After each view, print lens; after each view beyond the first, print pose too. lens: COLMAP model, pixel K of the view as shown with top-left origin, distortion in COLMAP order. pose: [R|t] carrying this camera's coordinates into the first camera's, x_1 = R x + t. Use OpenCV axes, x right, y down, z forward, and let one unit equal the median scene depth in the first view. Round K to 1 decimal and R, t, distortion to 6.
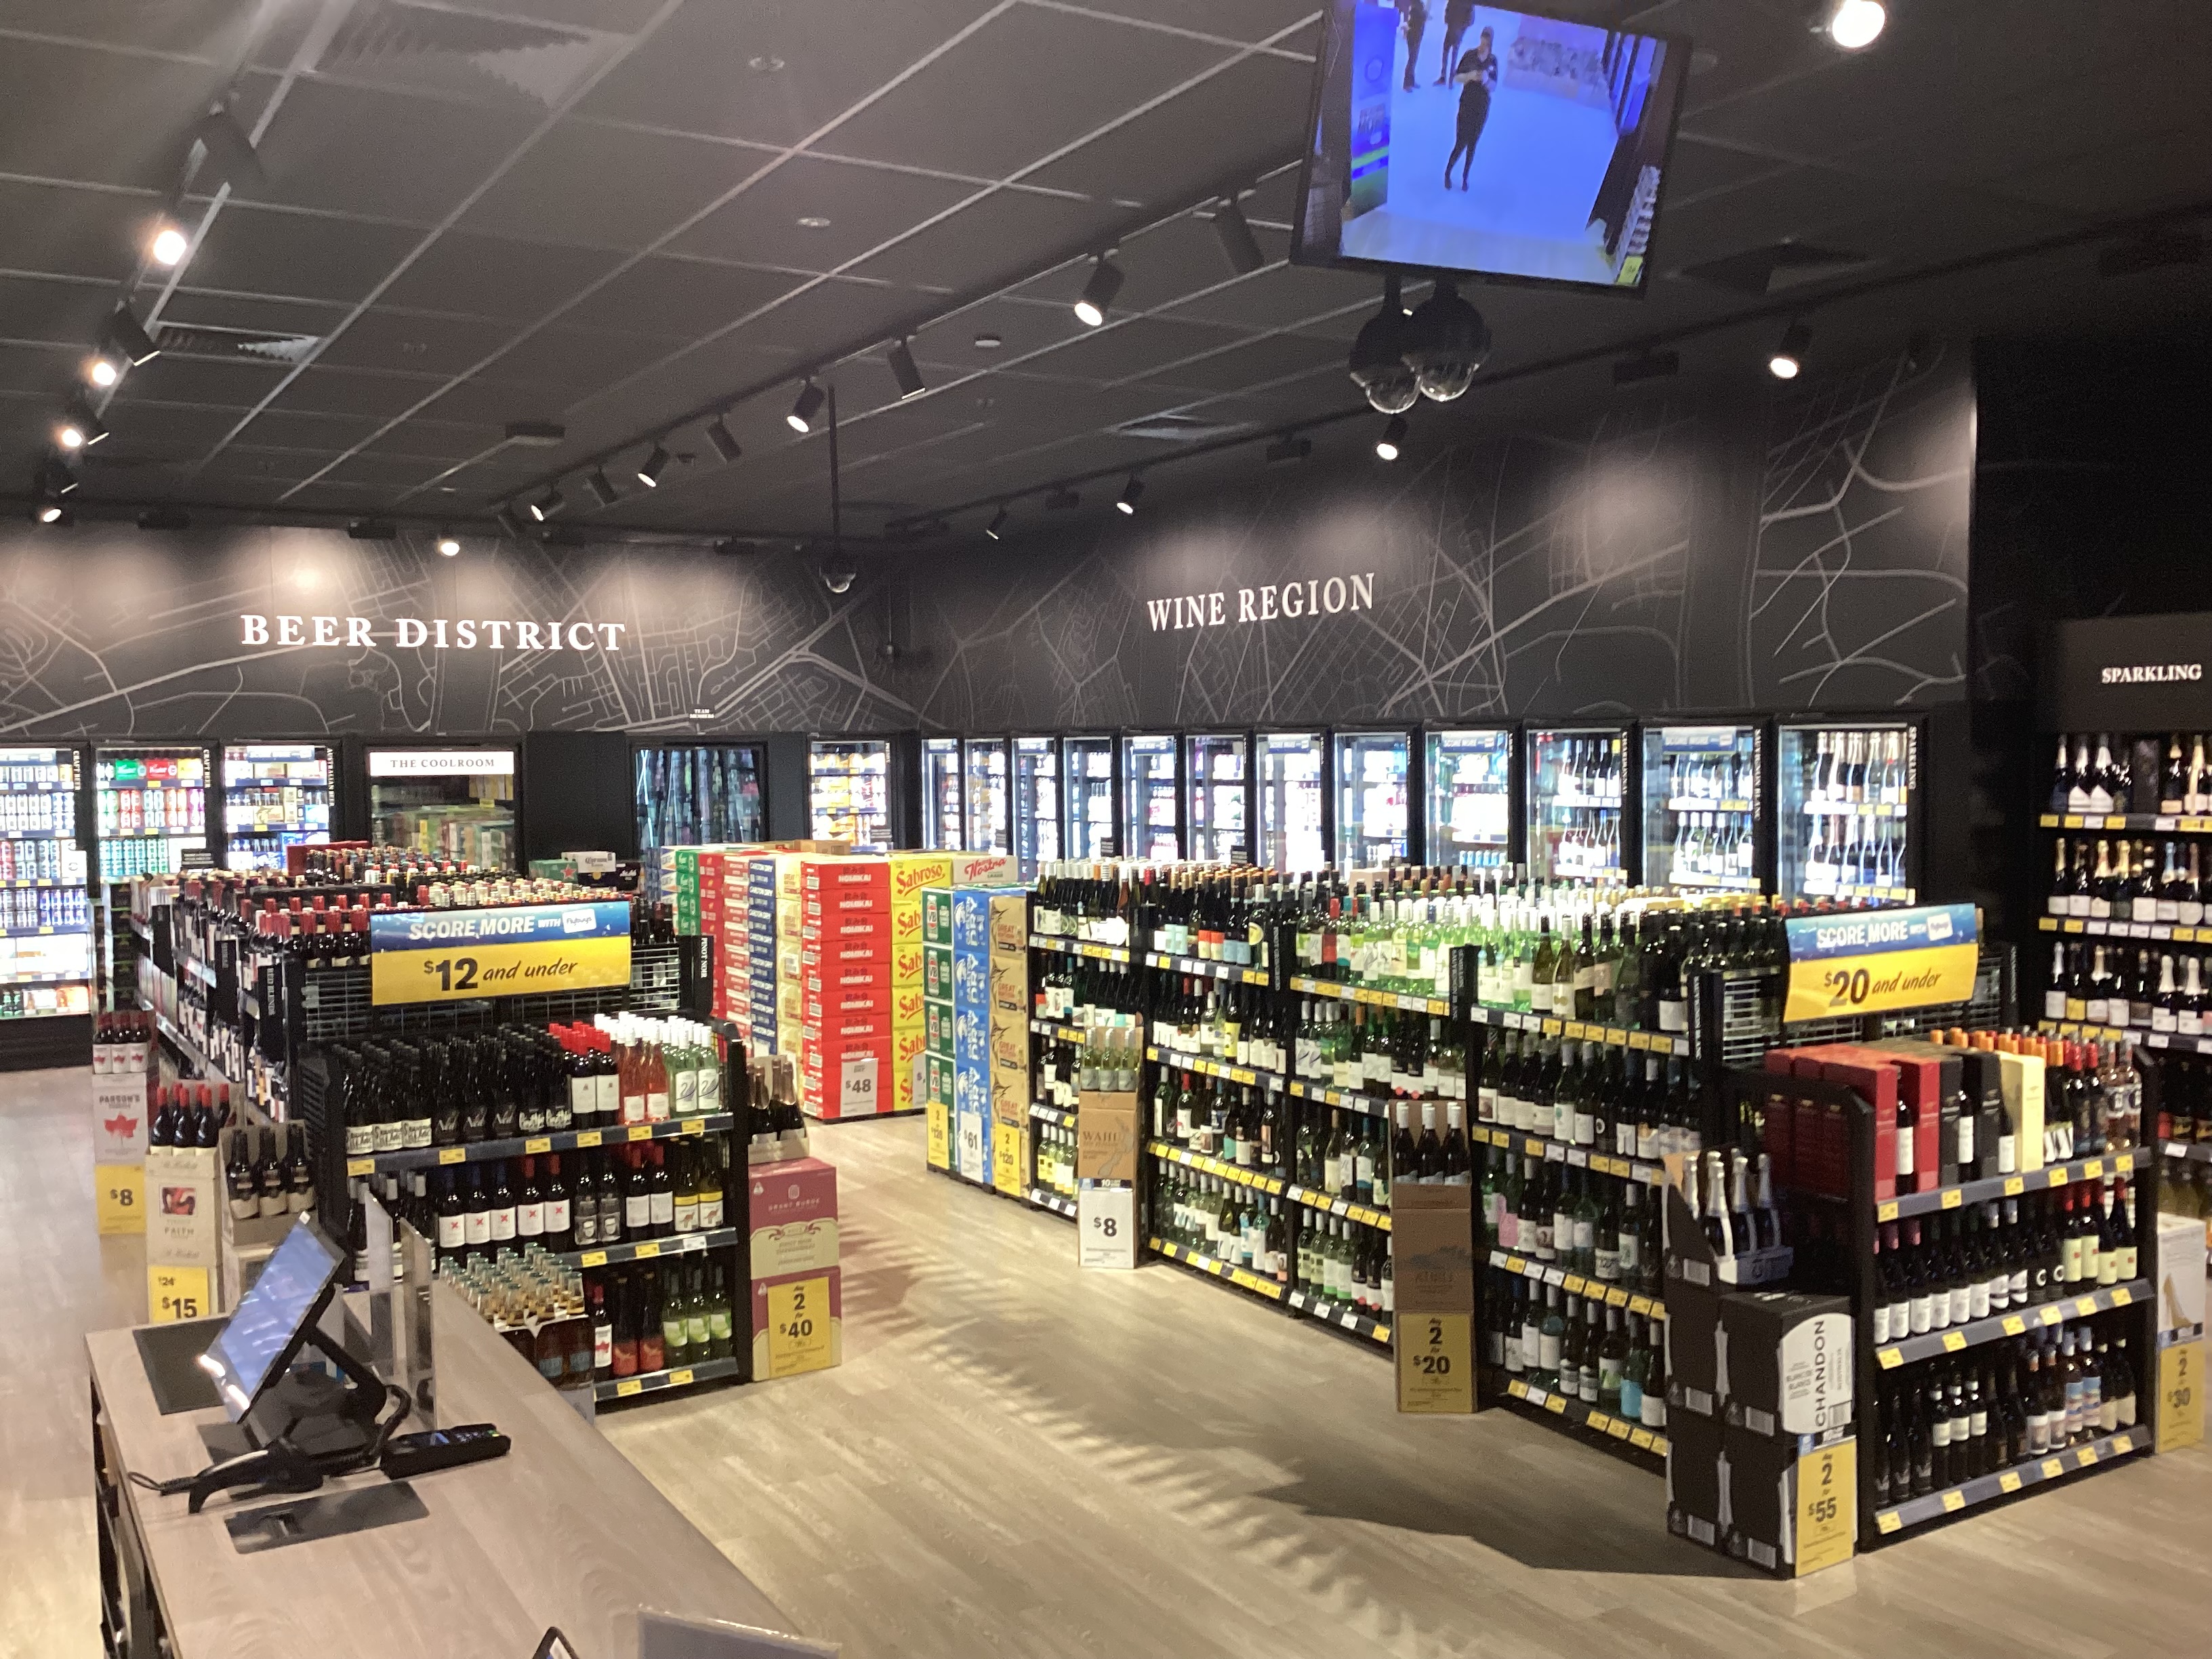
lens RADIAL K [[1964.2, 0, 1112.8], [0, 1964.2, 841.4], [0, 0, 1]] dist [0.129261, -0.265253]
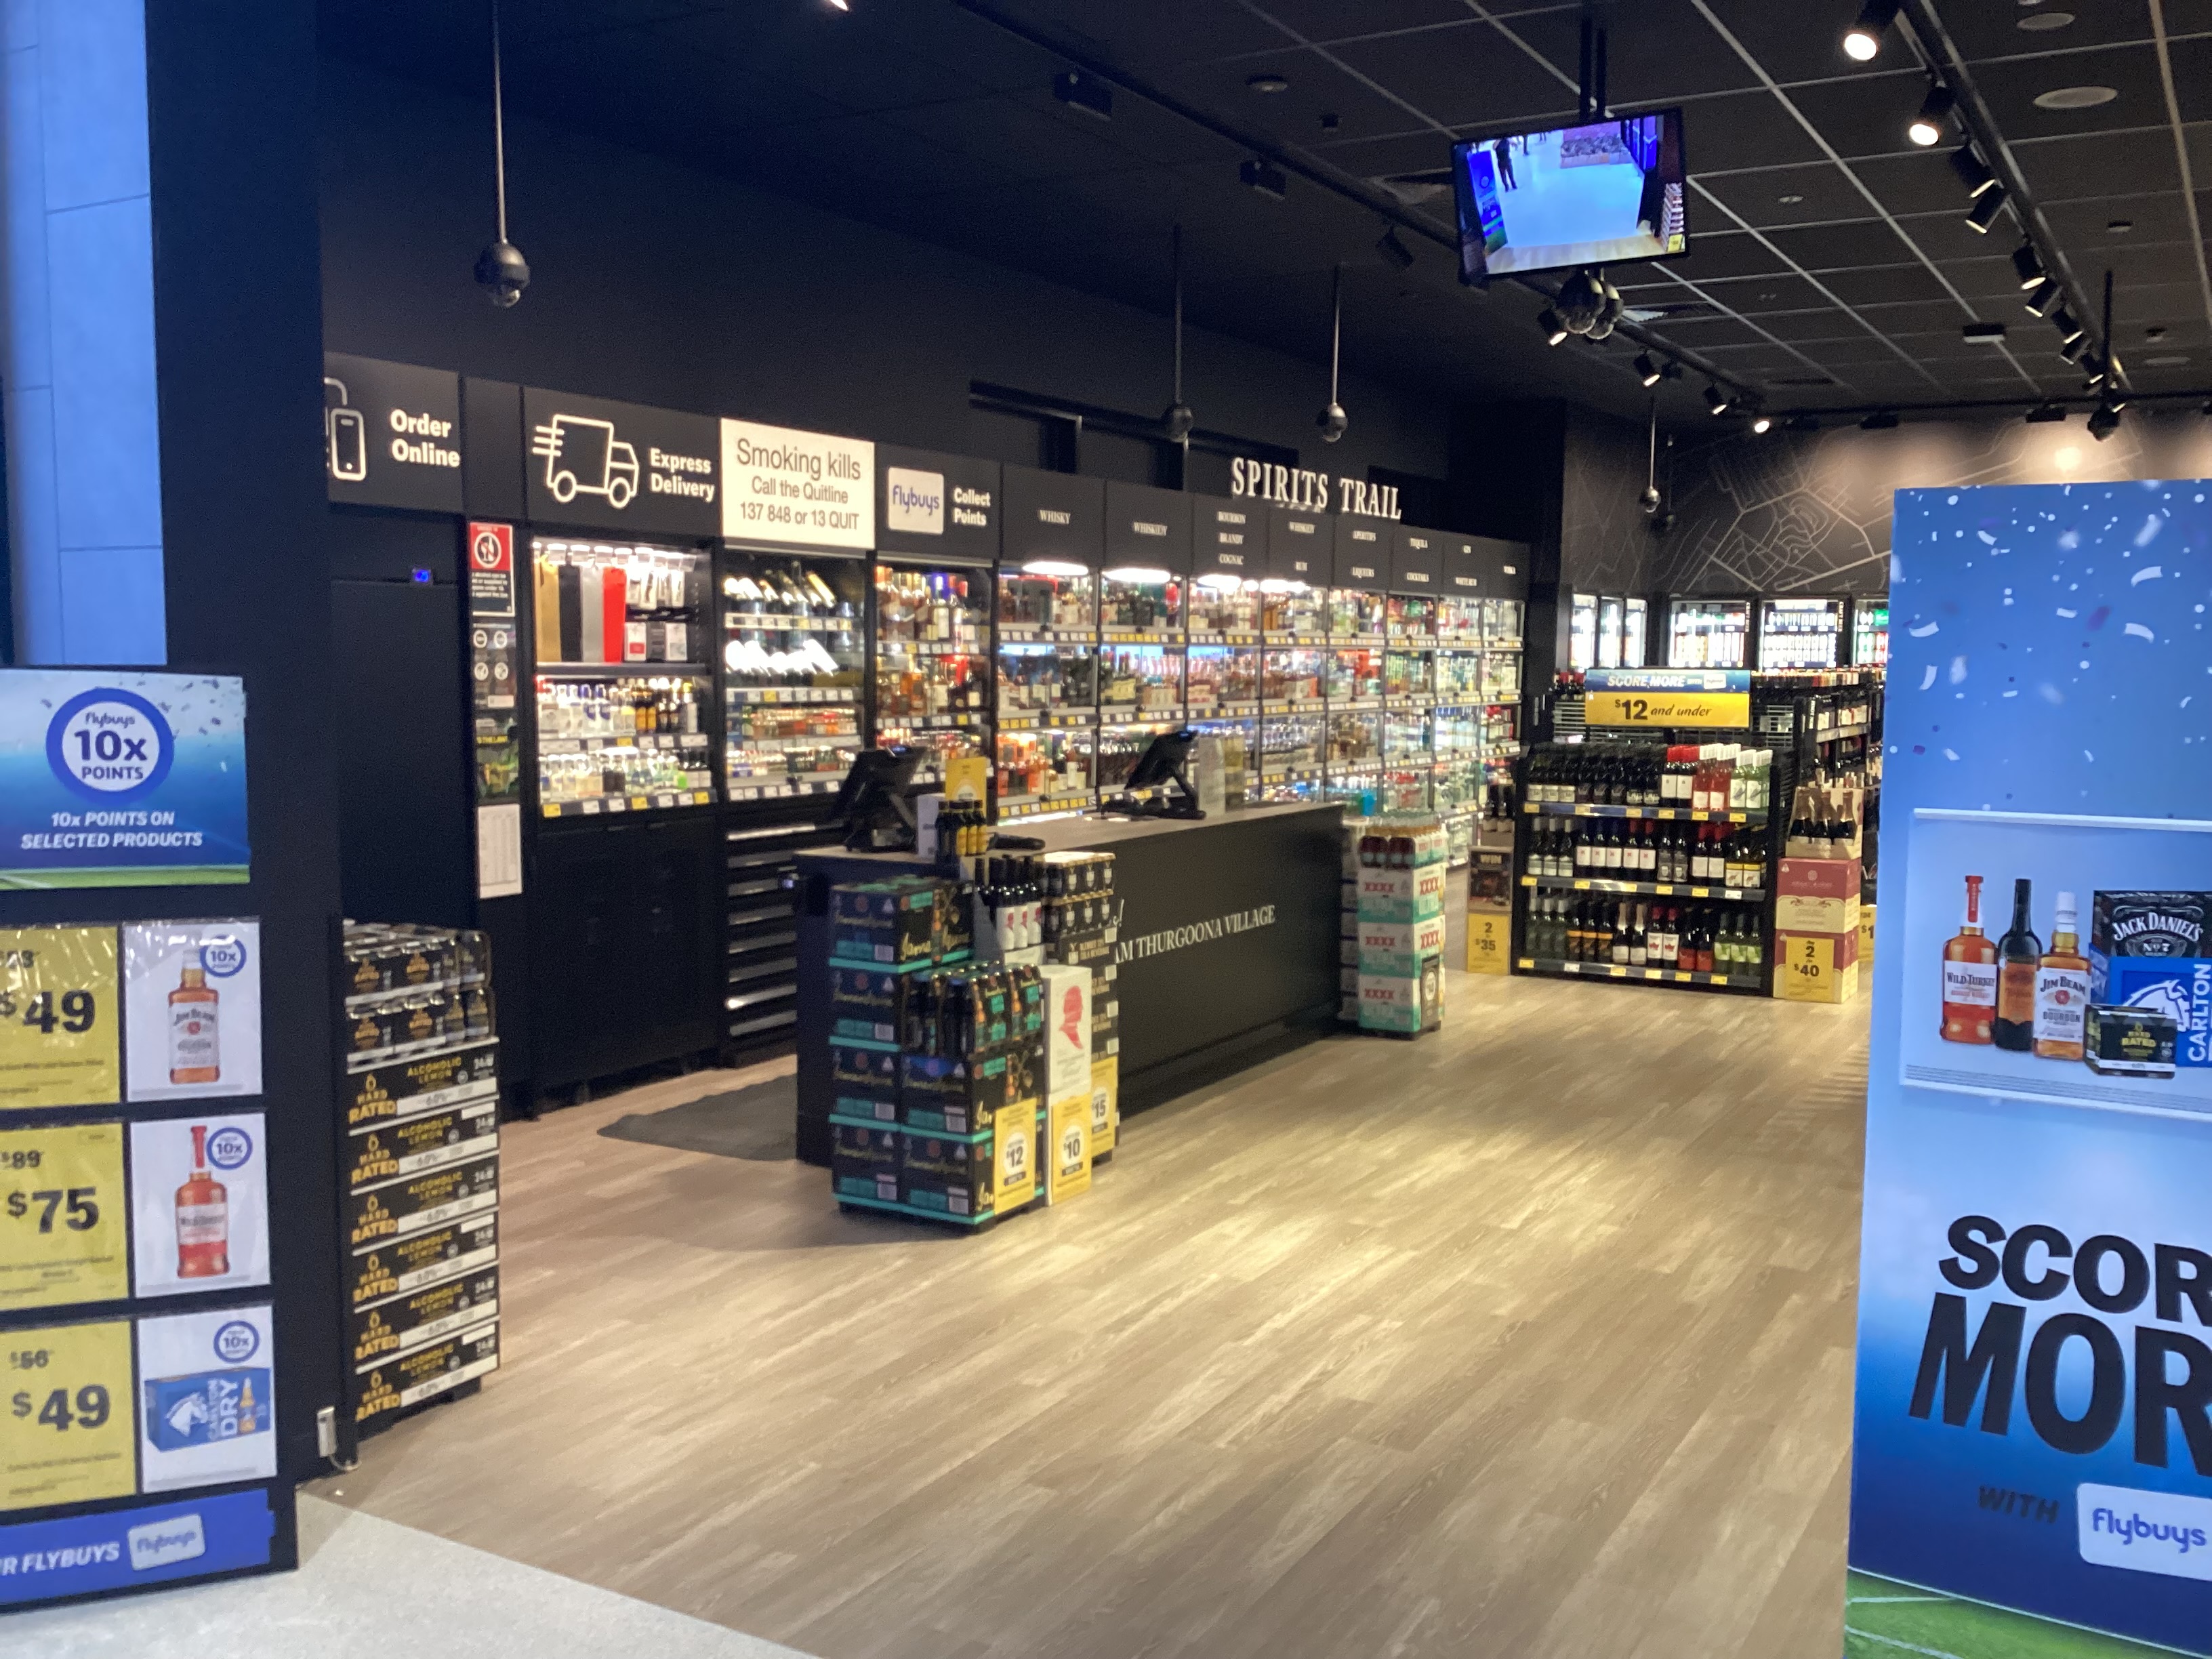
lens RADIAL K [[1964.2, 0, 1112.8], [0, 1964.2, 841.4], [0, 0, 1]] dist [0.129261, -0.265253]
pose [[0.485435, 0.099813, -0.868556, 0.689423], [-0.055370, 0.994977, 0.083395, 0.050029], [0.872518, 0.007609, 0.488523, -0.118776]]
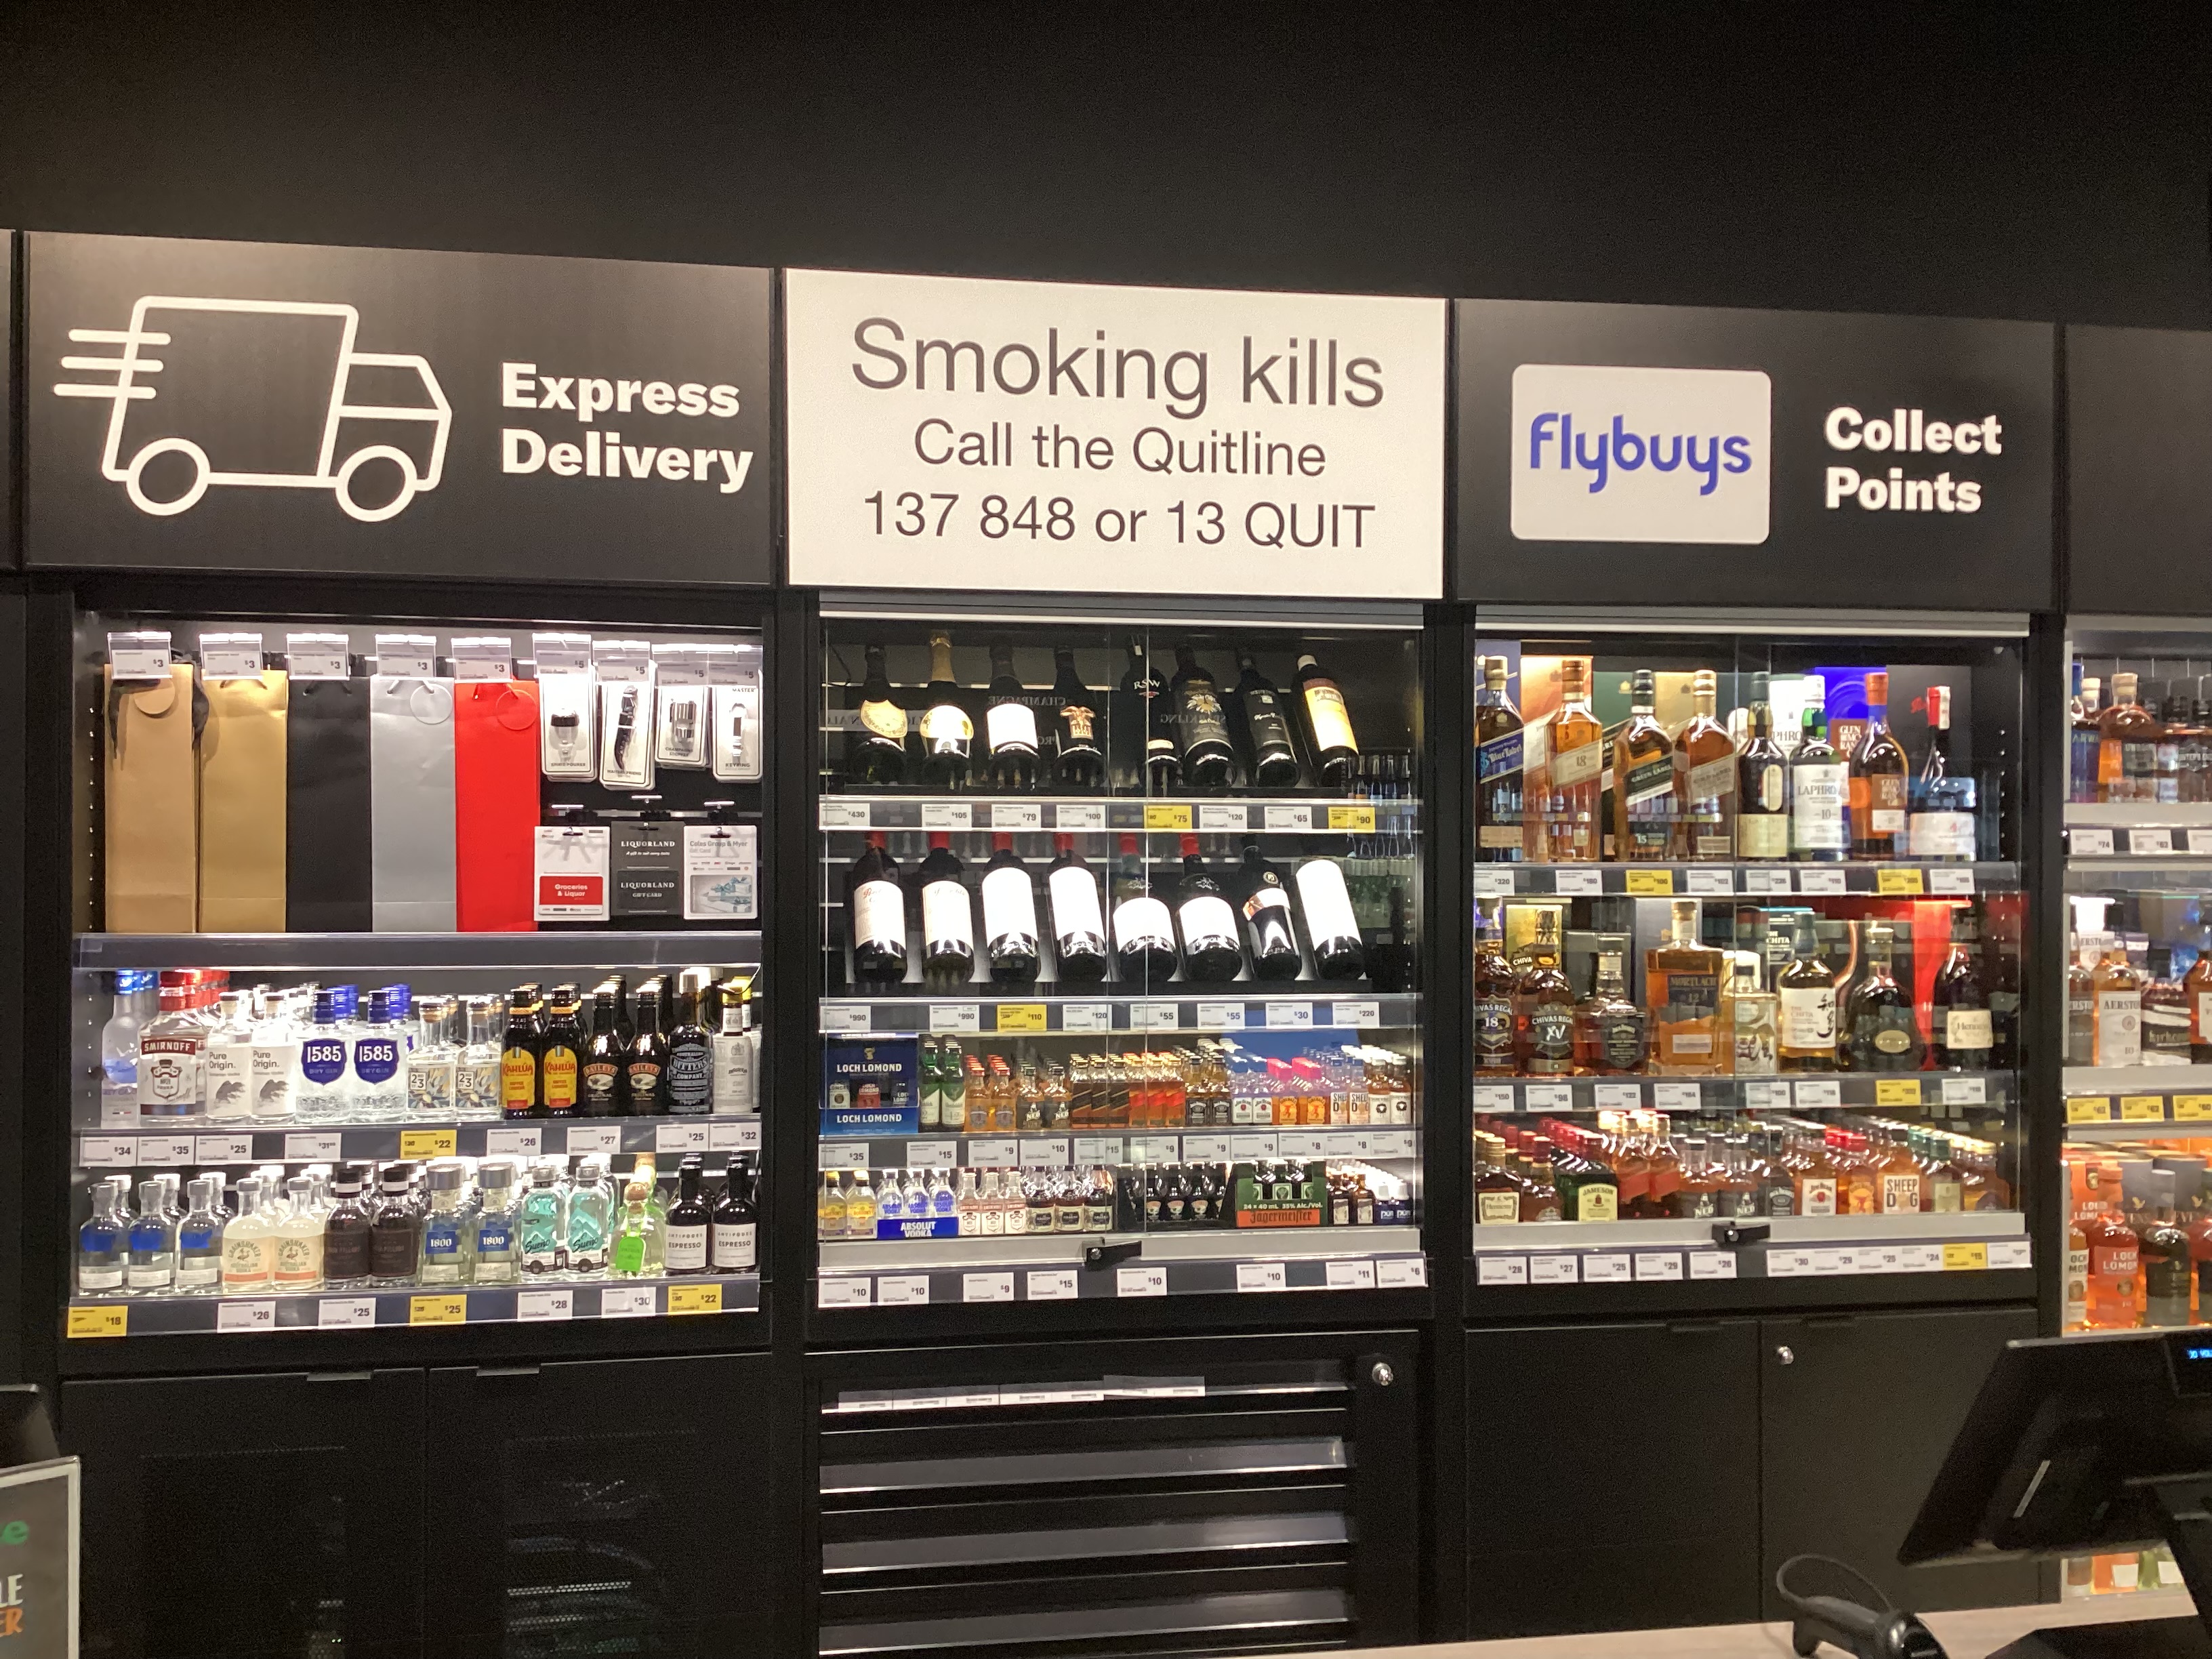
lens RADIAL K [[1986.2, 0, 1112.6], [0, 1986.2, 841.5], [0, 0, 1]] dist [0.133155, -0.285614]
pose [[-0.369598, 0.013061, -0.929100, 0.070620], [-0.041381, 0.998678, 0.030501, 0.025869], [0.928270, 0.049720, -0.368569, 0.361164]]
